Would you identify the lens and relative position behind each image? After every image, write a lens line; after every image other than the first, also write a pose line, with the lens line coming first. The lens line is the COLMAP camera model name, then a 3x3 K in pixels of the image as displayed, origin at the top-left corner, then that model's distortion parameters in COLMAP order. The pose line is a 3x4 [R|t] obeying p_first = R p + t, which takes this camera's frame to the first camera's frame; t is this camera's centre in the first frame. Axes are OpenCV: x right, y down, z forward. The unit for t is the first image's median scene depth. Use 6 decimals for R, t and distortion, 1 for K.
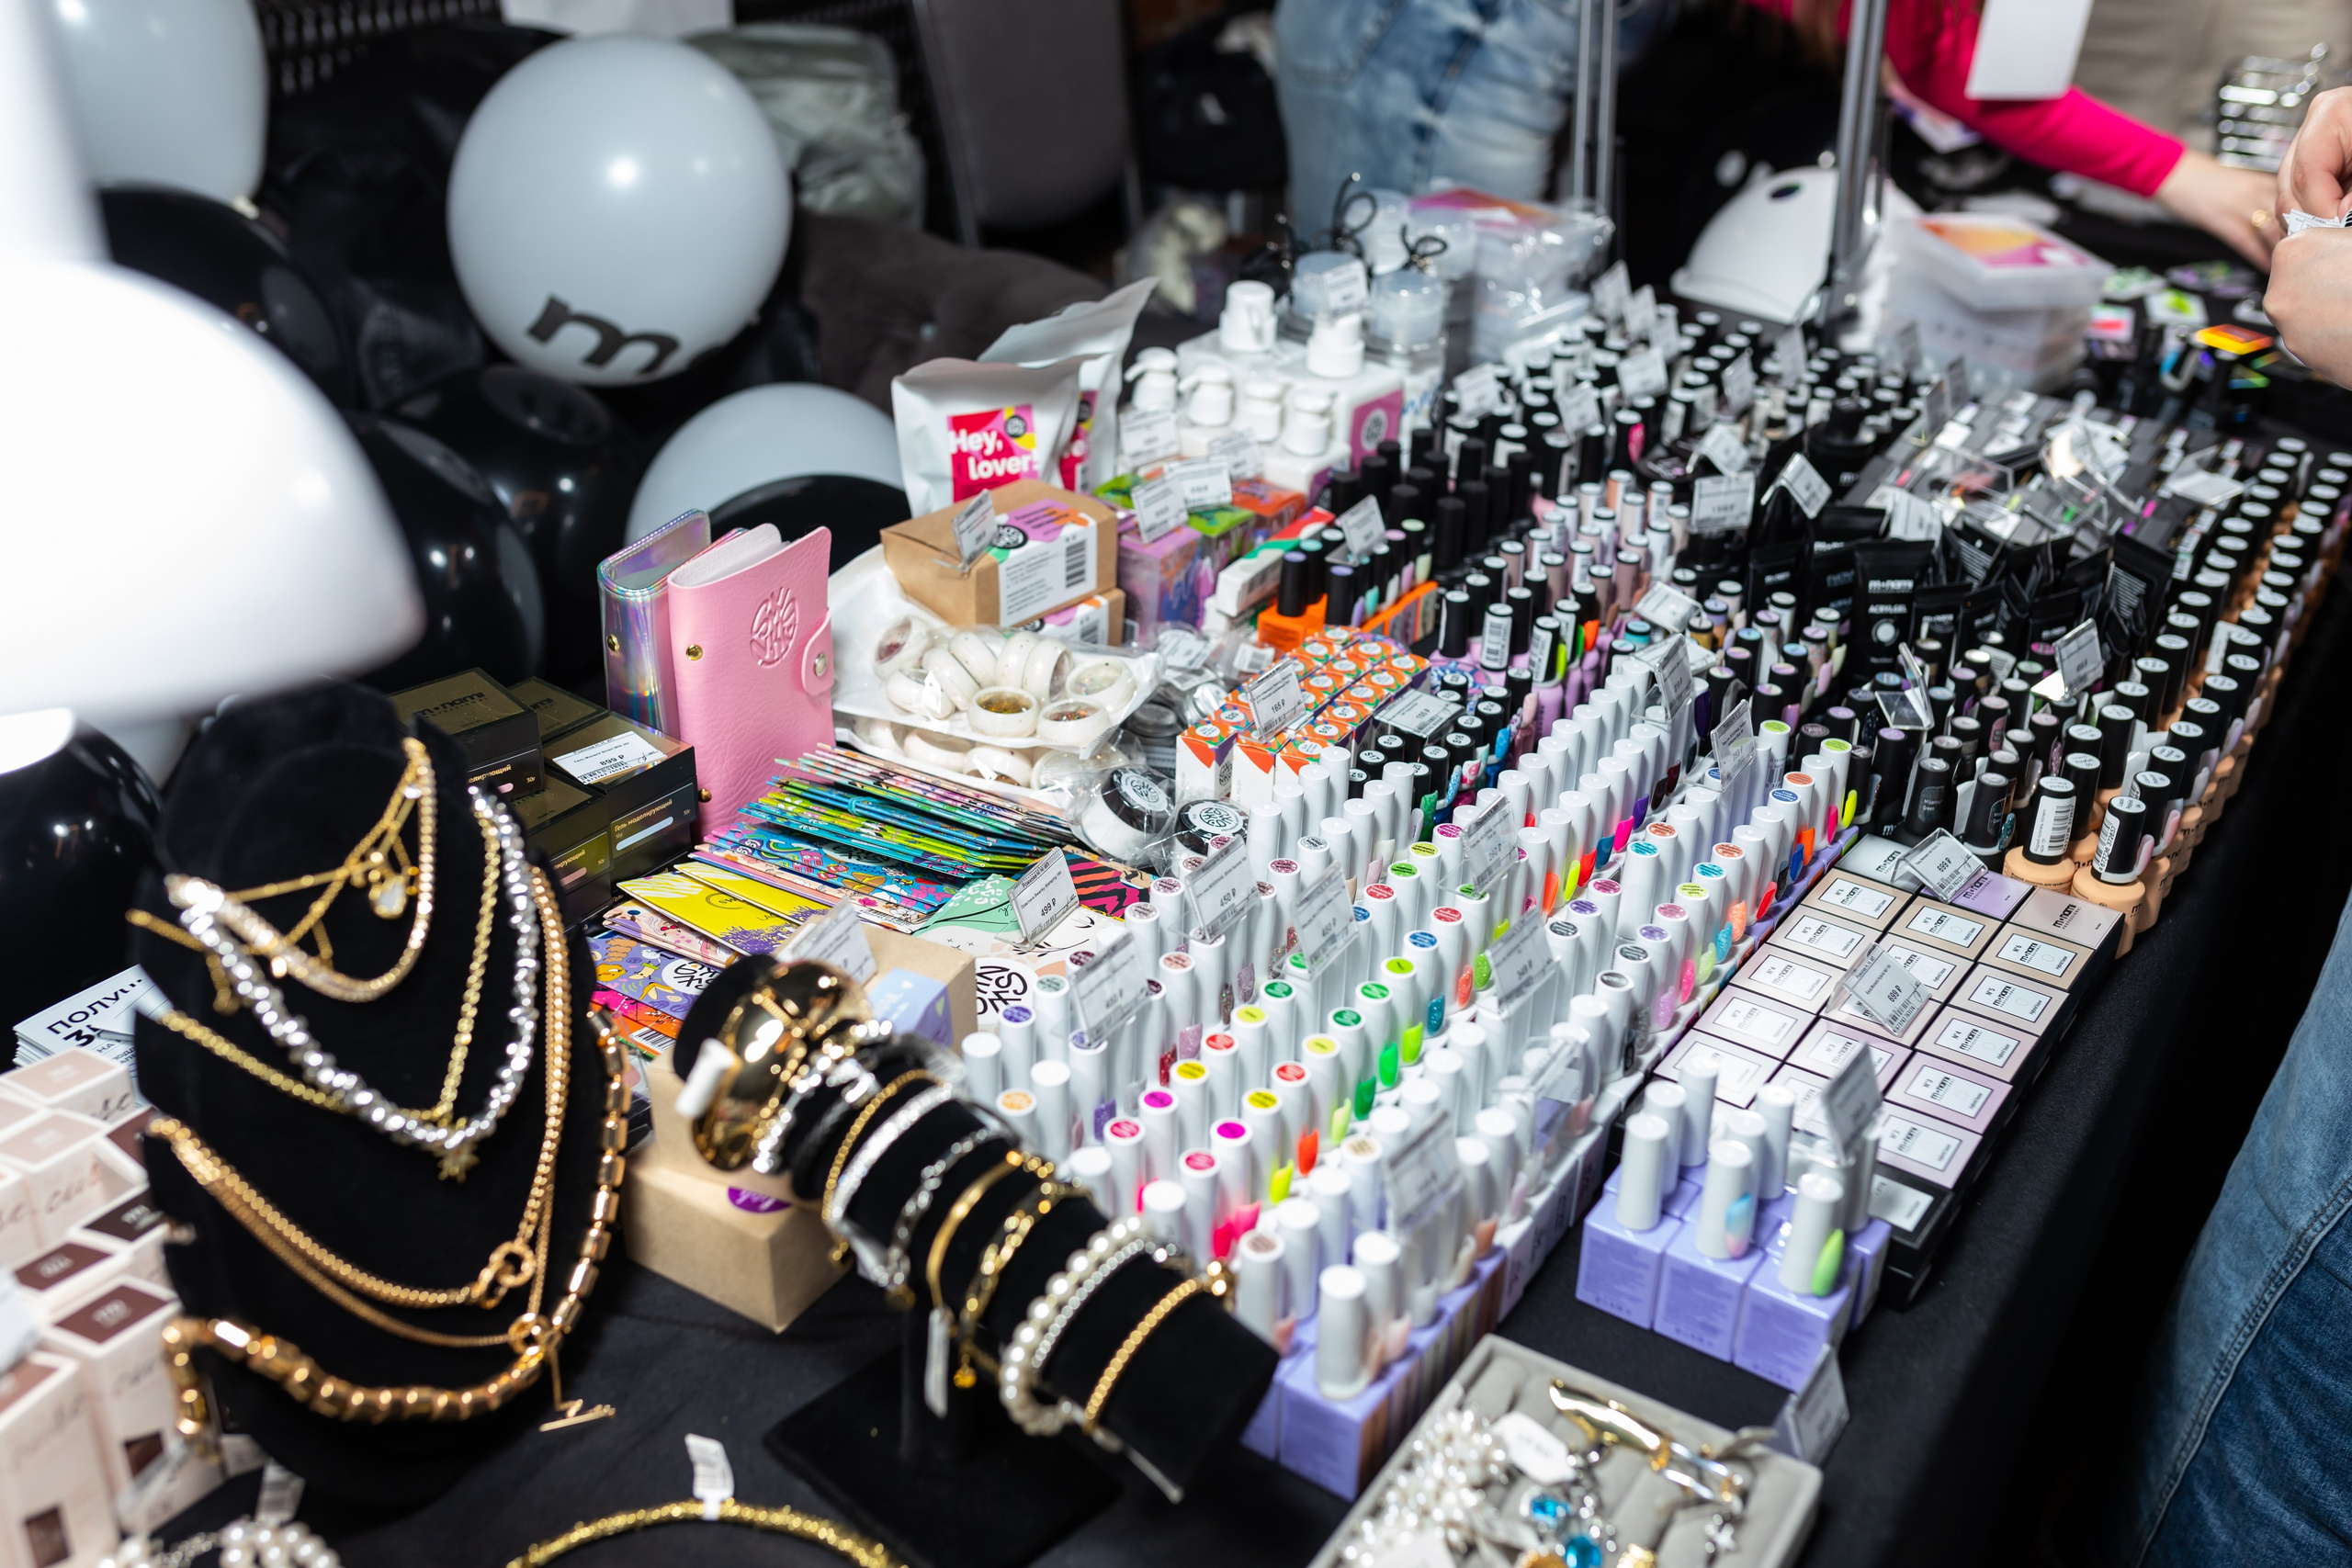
lens RADIAL K [[2262.5, 0, 1176.0], [0, 2262.5, 784.0], [0, 0, 1]] dist [-0.003334, 0.000532]
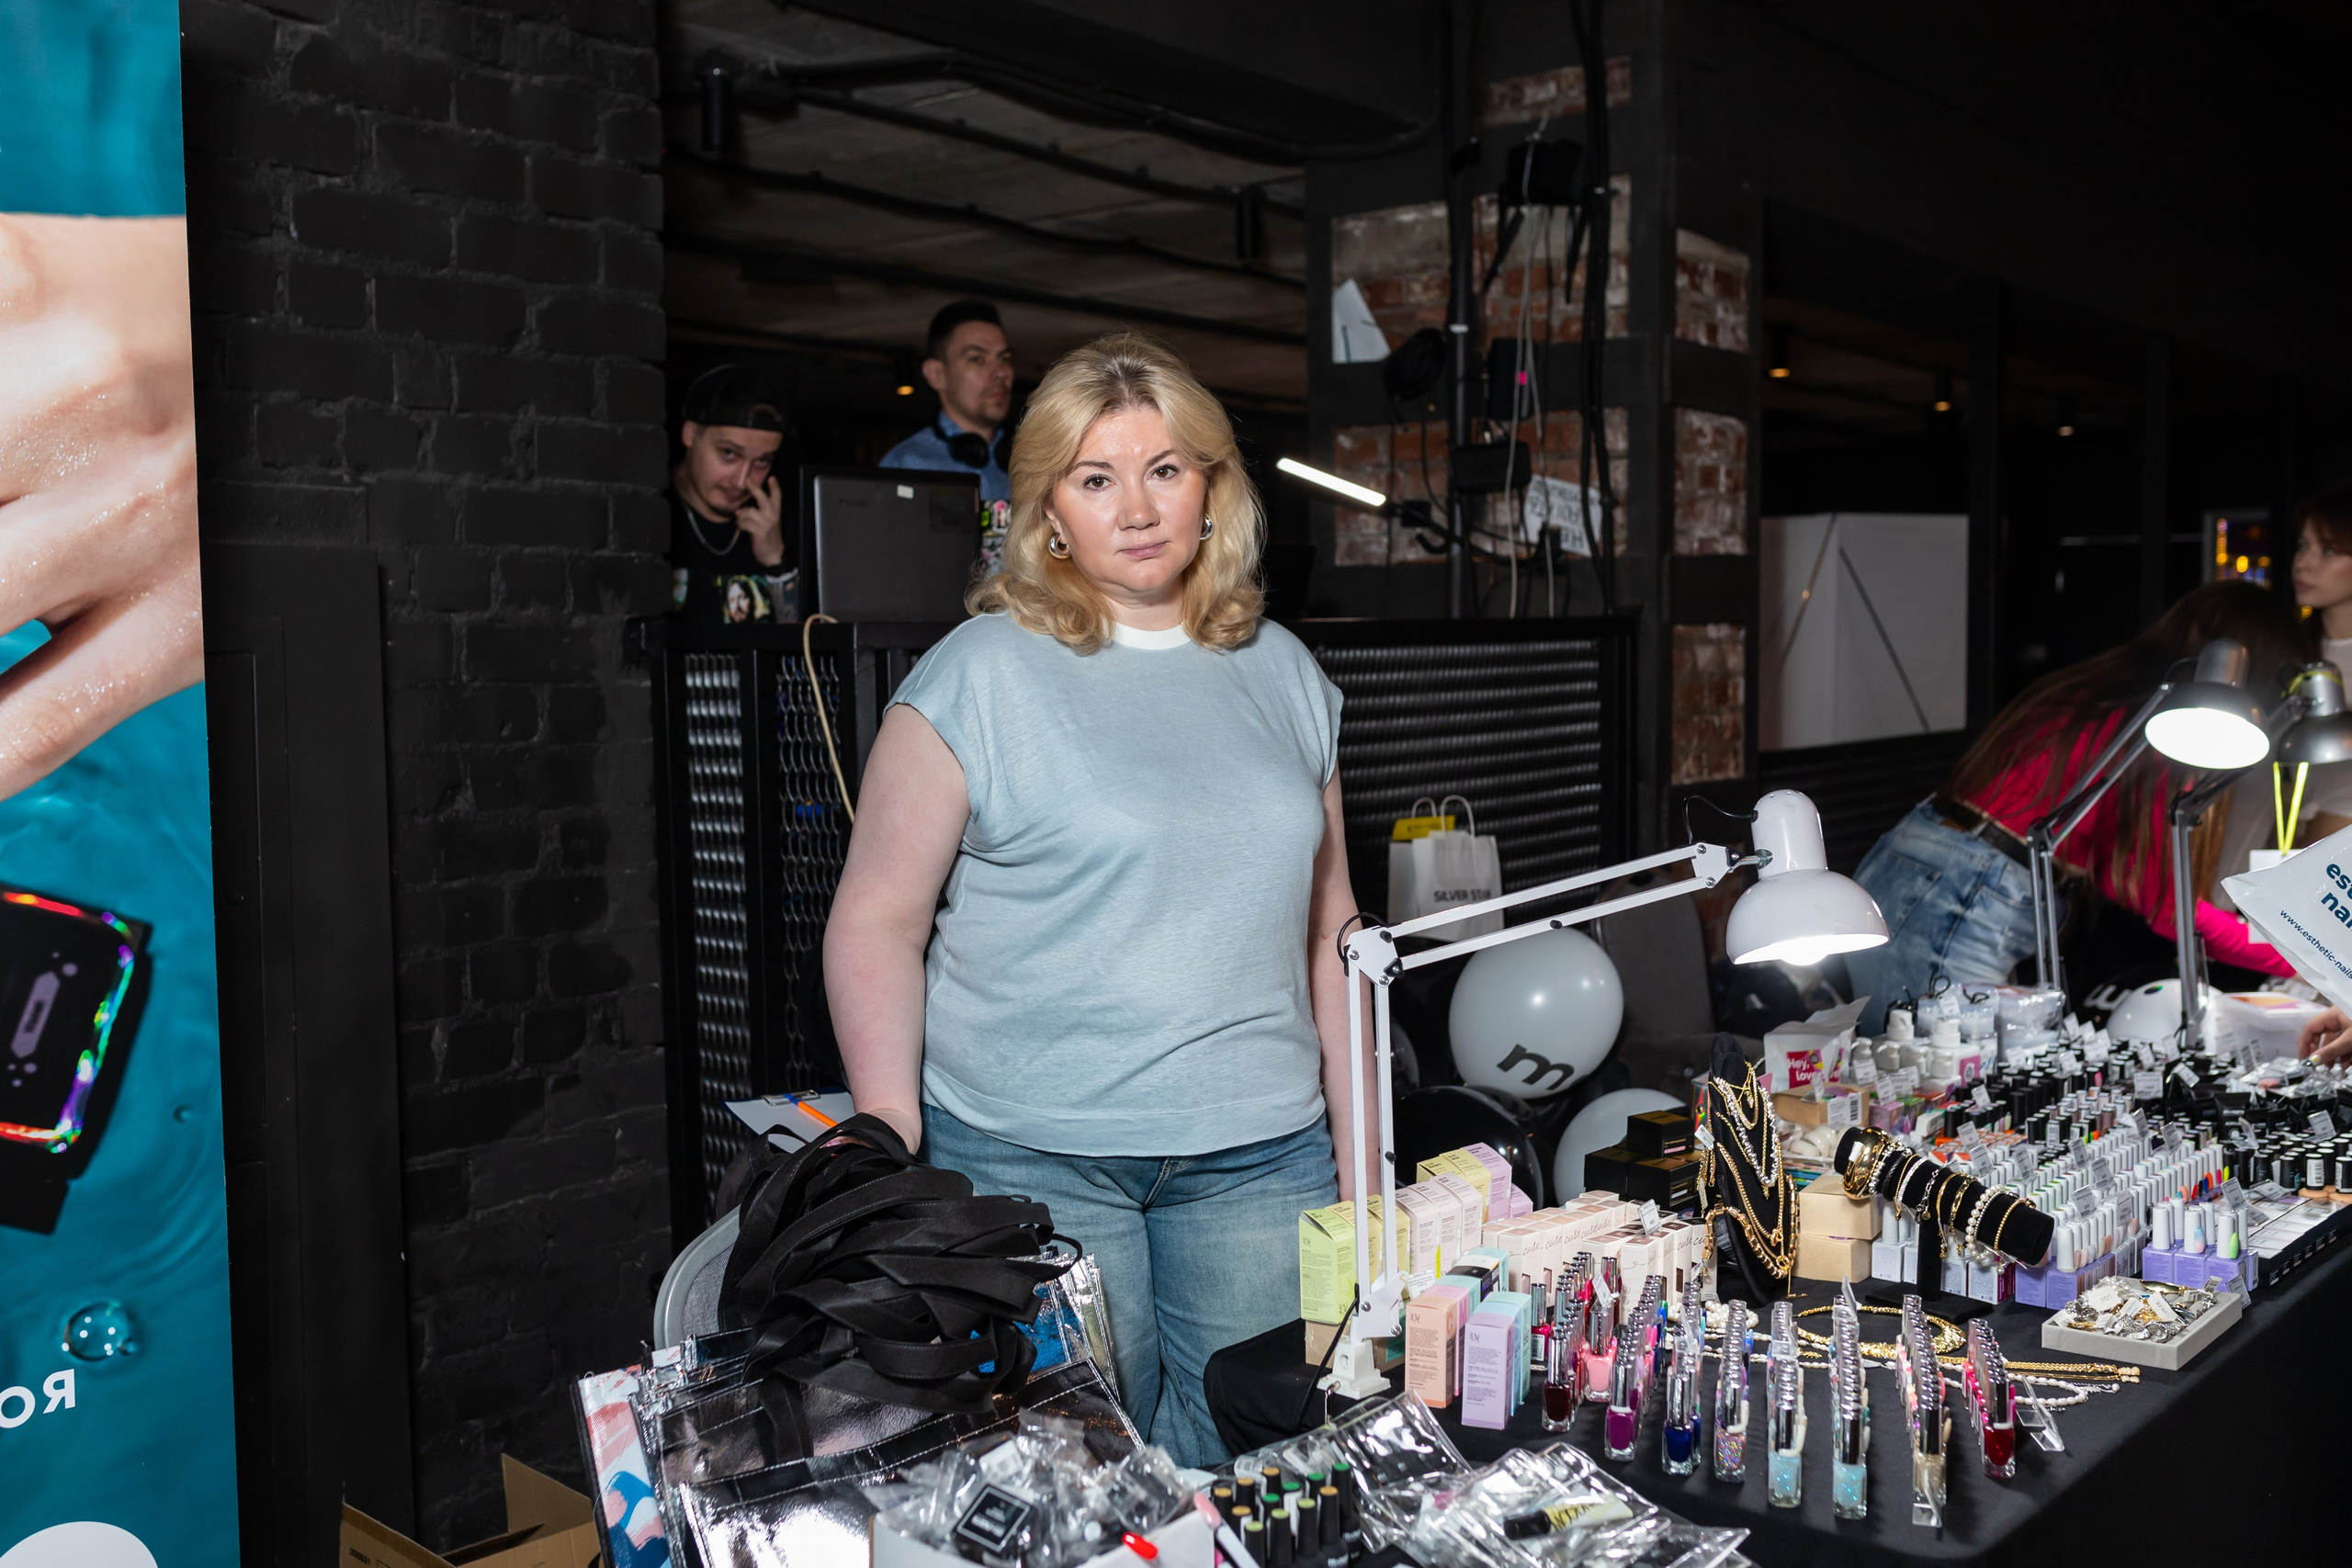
lens RADIAL K [[2262.5, 0, 1176.0], [0, 2262.5, 784.0], [0, 0, 1]] dist [-0.003334, 0.000532]
pose [[0.990052, -0.036192, -0.135966, -0.346081], [-0.025394, 0.904518, -0.425678, 0.513249], [0.138390, 0.424897, 0.894601, -1.098968]]
